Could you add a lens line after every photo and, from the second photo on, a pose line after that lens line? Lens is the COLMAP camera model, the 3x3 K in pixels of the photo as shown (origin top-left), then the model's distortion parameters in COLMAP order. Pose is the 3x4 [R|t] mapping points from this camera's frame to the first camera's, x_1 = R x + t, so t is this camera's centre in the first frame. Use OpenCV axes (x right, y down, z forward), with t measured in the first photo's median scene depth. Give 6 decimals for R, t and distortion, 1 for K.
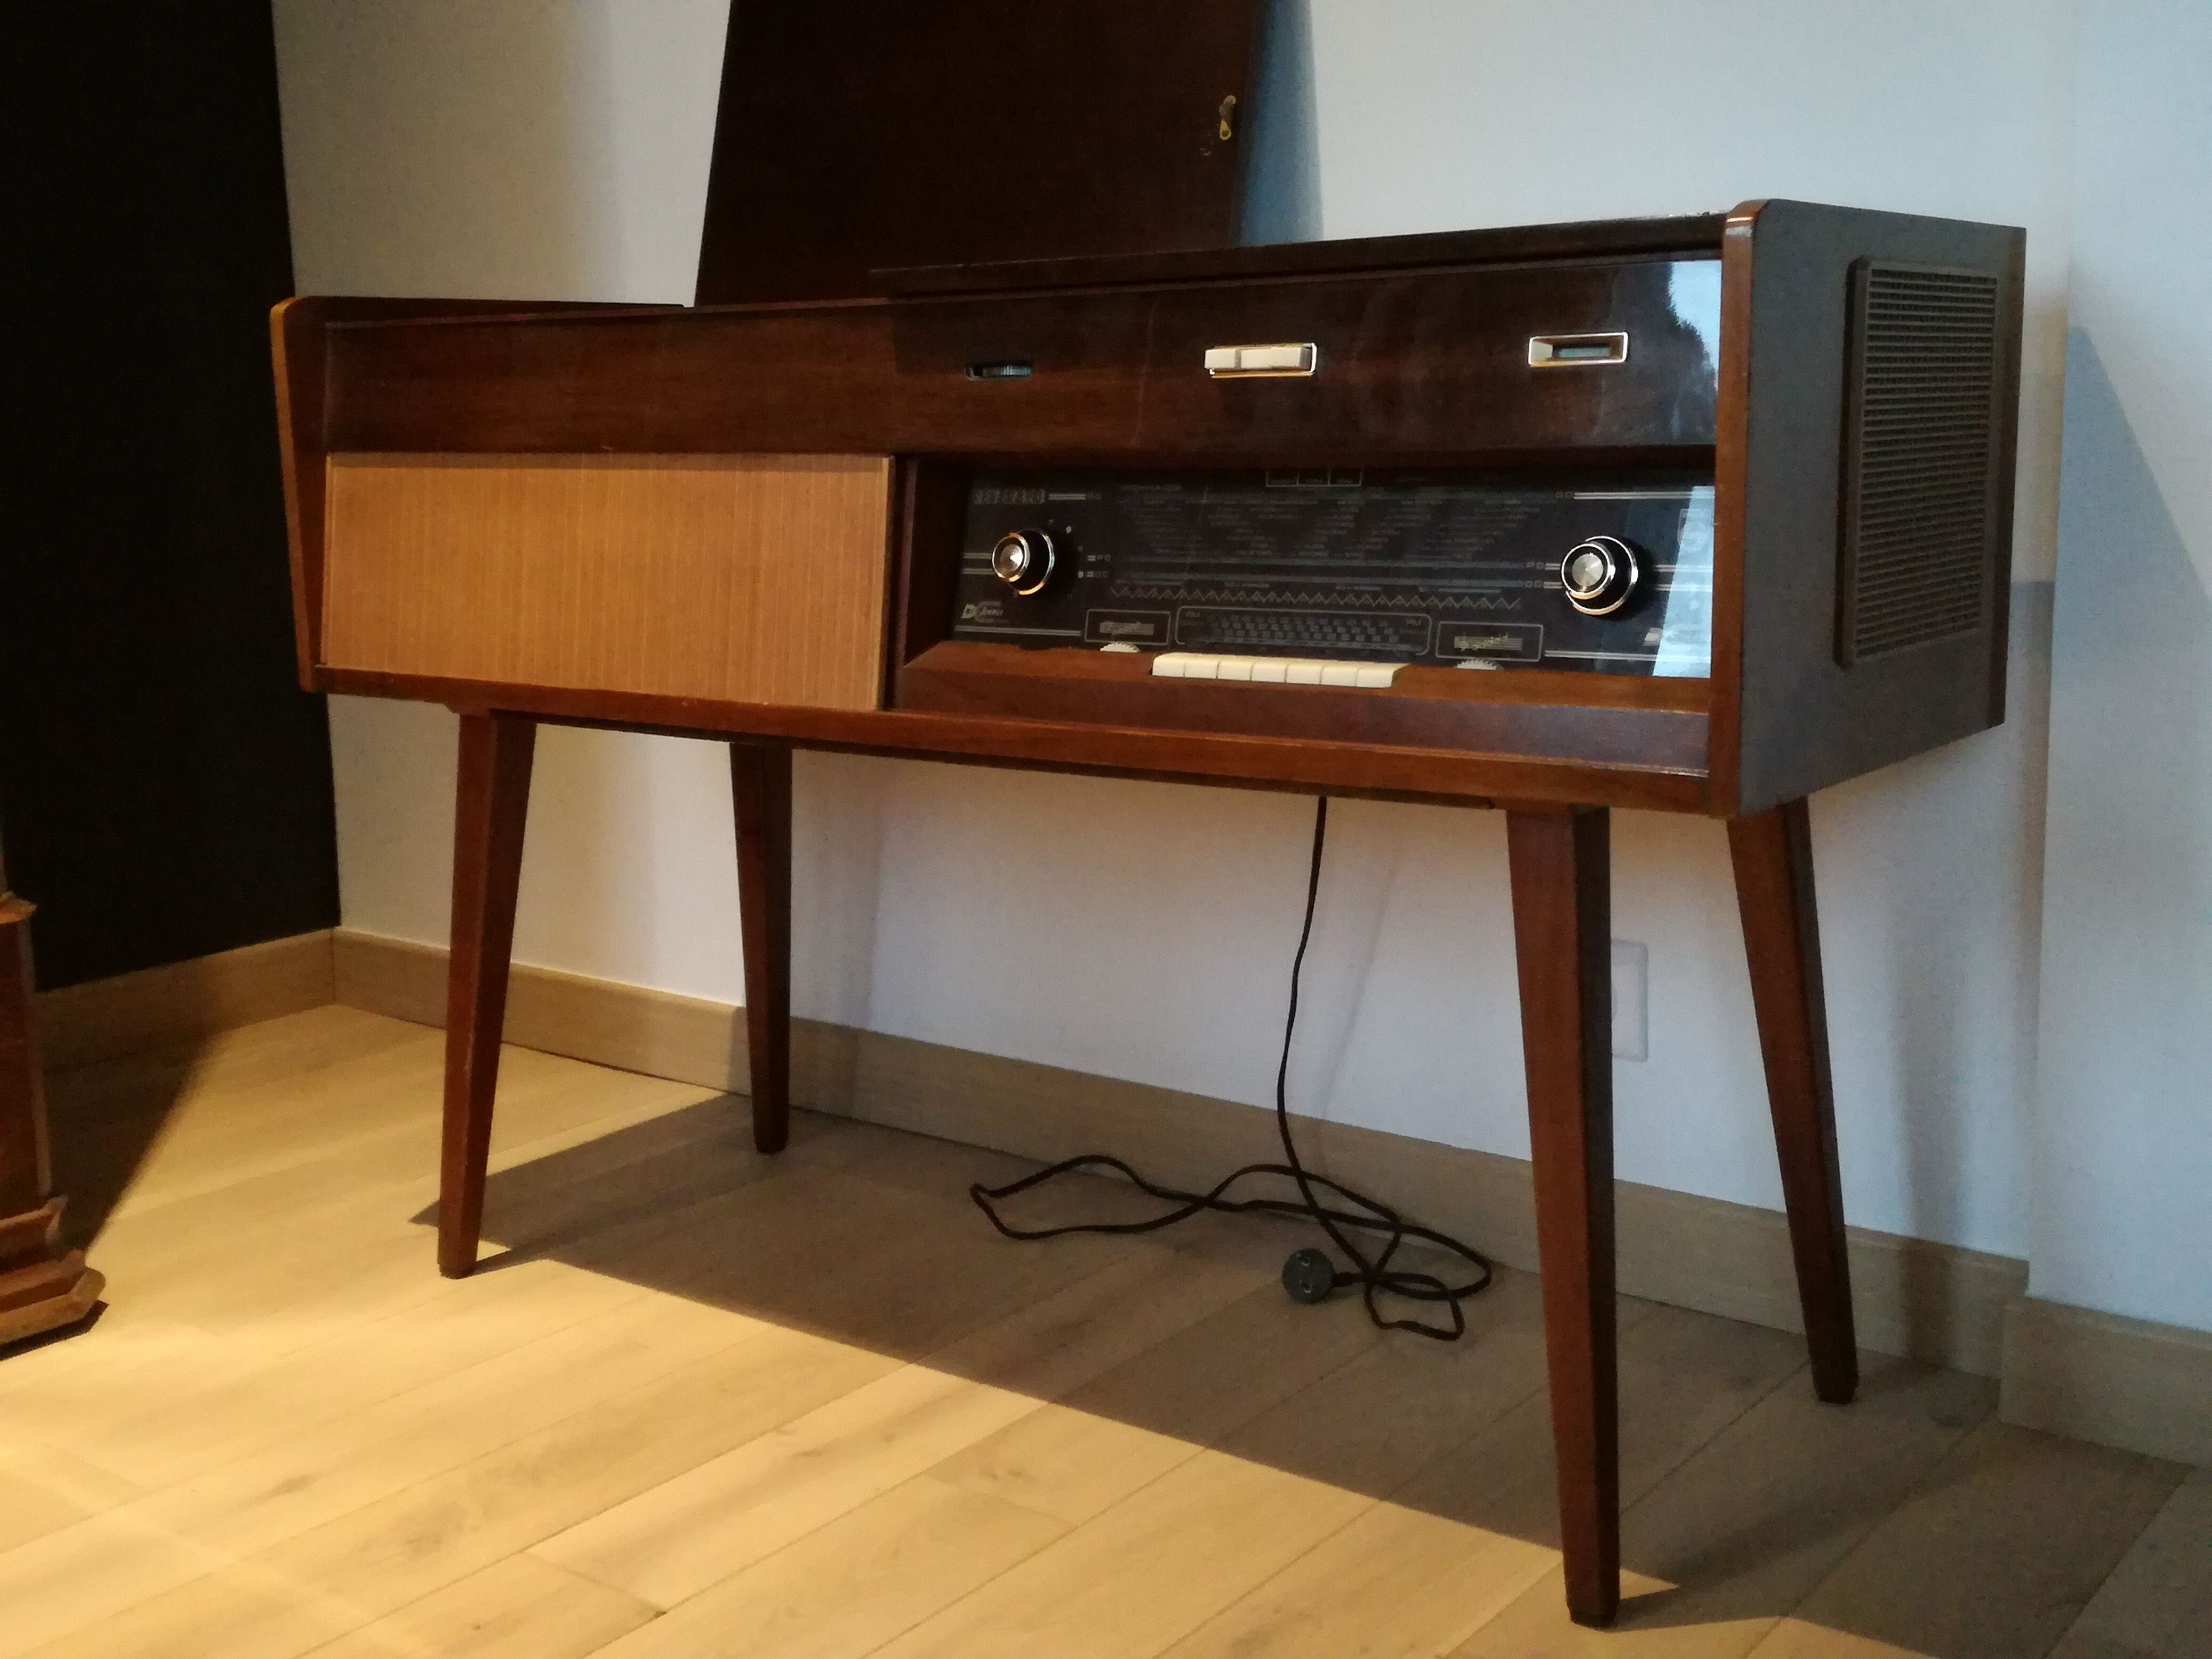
lens RADIAL K [[2479.2, 0, 1094.6], [0, 2479.2, 830.4], [0, 0, 1]] dist [0.077992, 0.000000]
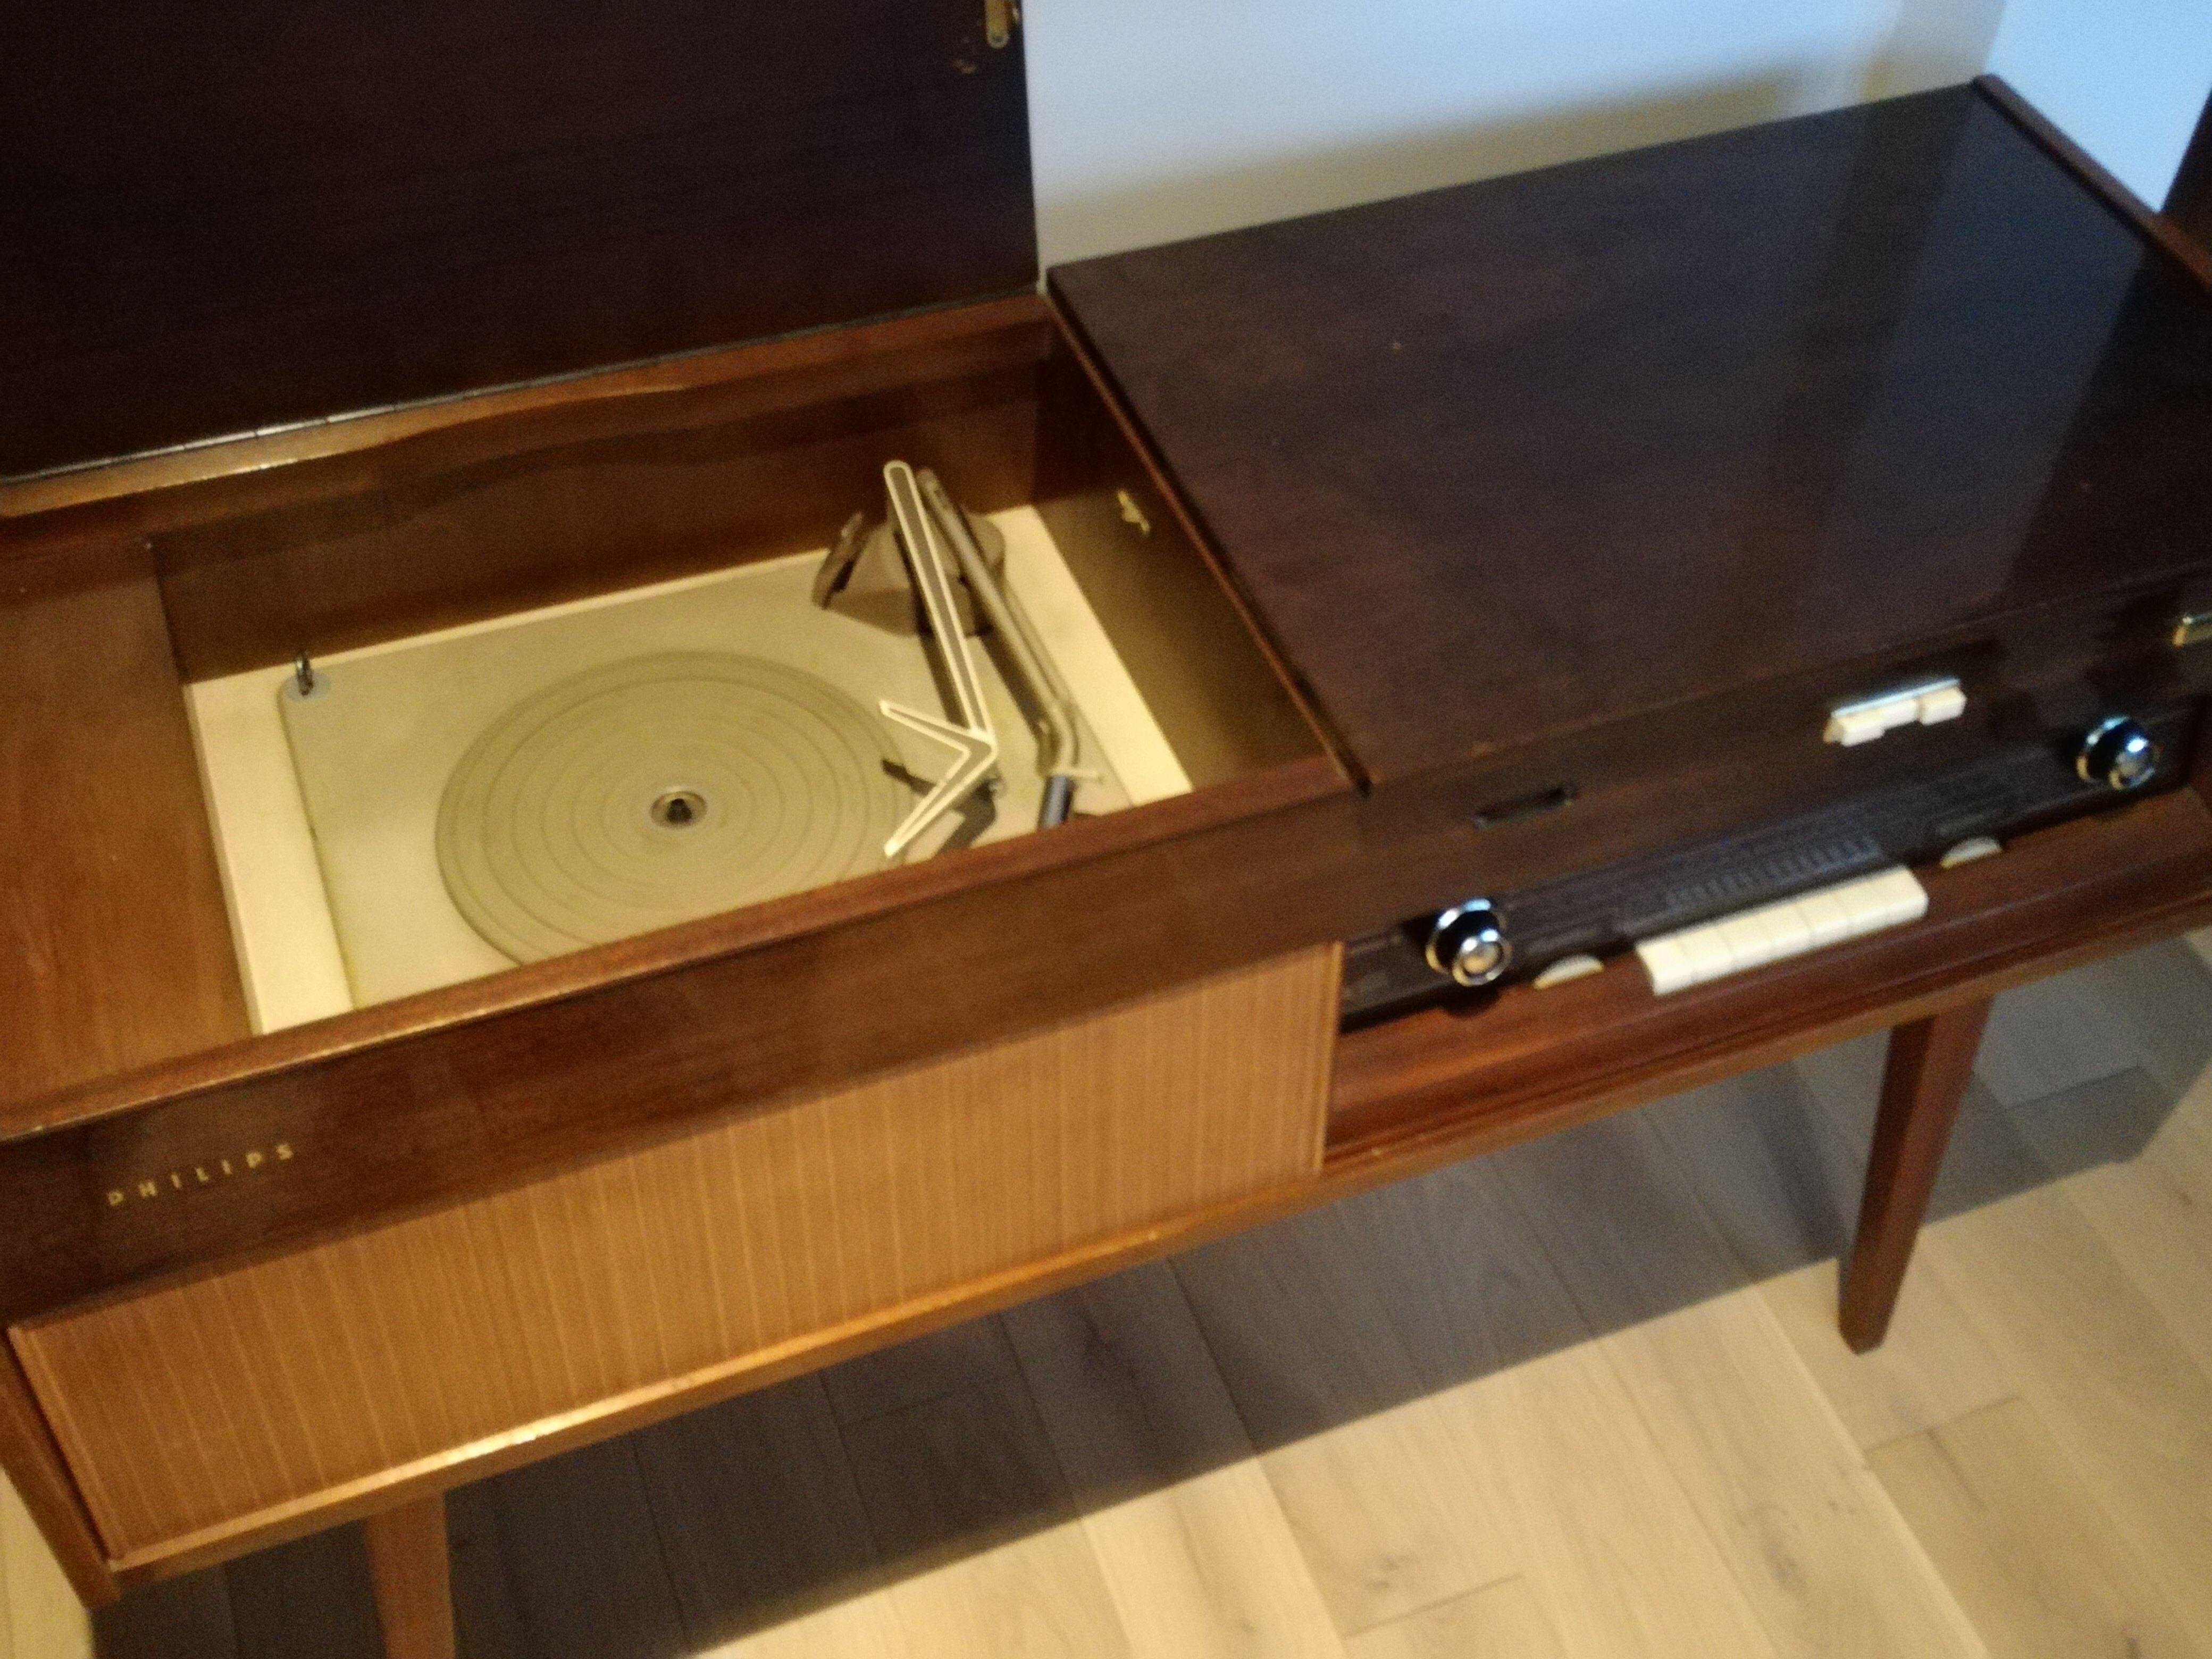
lens RADIAL K [[2479.2, 0, 1115.1], [0, 2479.2, 835.7], [0, 0, 1]] dist [0.077992, 0.000000]
pose [[0.510582, -0.605840, 0.610135, -0.528451], [0.085702, 0.741924, 0.664984, -0.646648], [-0.855548, -0.287238, 0.430735, 0.742382]]
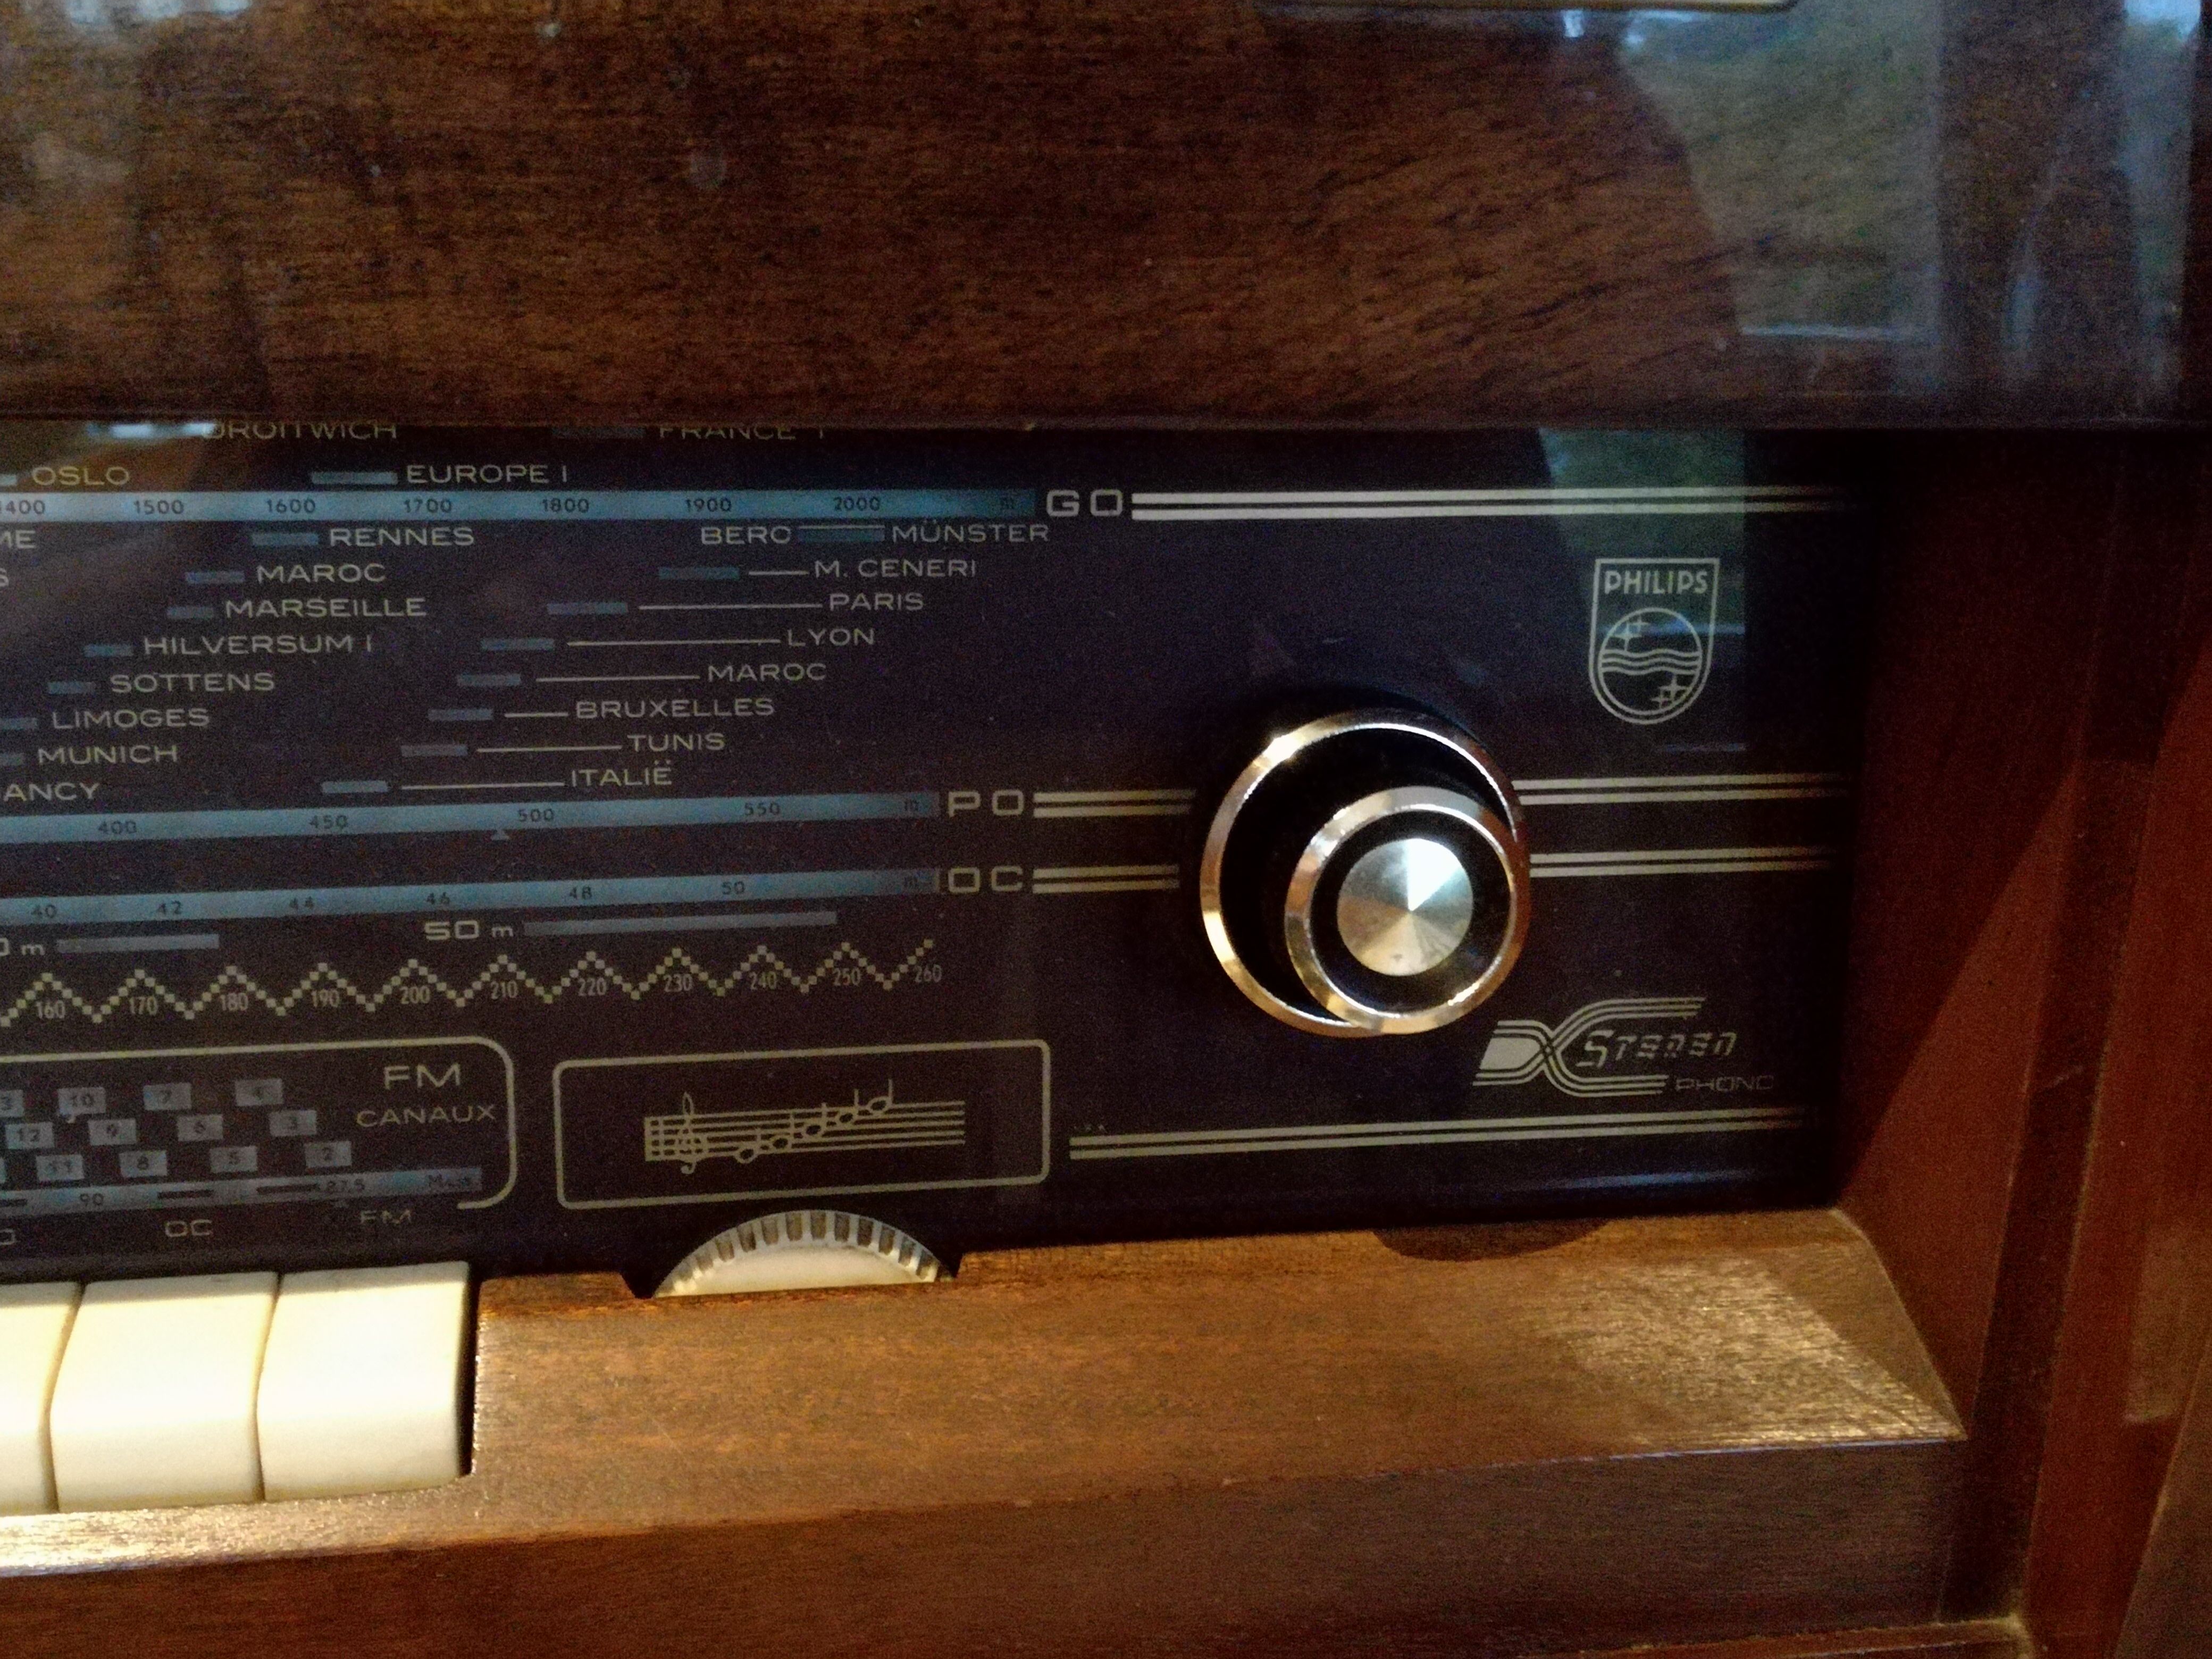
lens RADIAL K [[2479.2, 0, 1091.7], [0, 2479.2, 796.9], [0, 0, 1]] dist [0.077992, 0.000000]
pose [[0.690695, -0.249658, 0.678683, 0.020676], [0.060997, 0.955284, 0.289331, -0.148876], [-0.720569, -0.158442, 0.675038, 0.710742]]
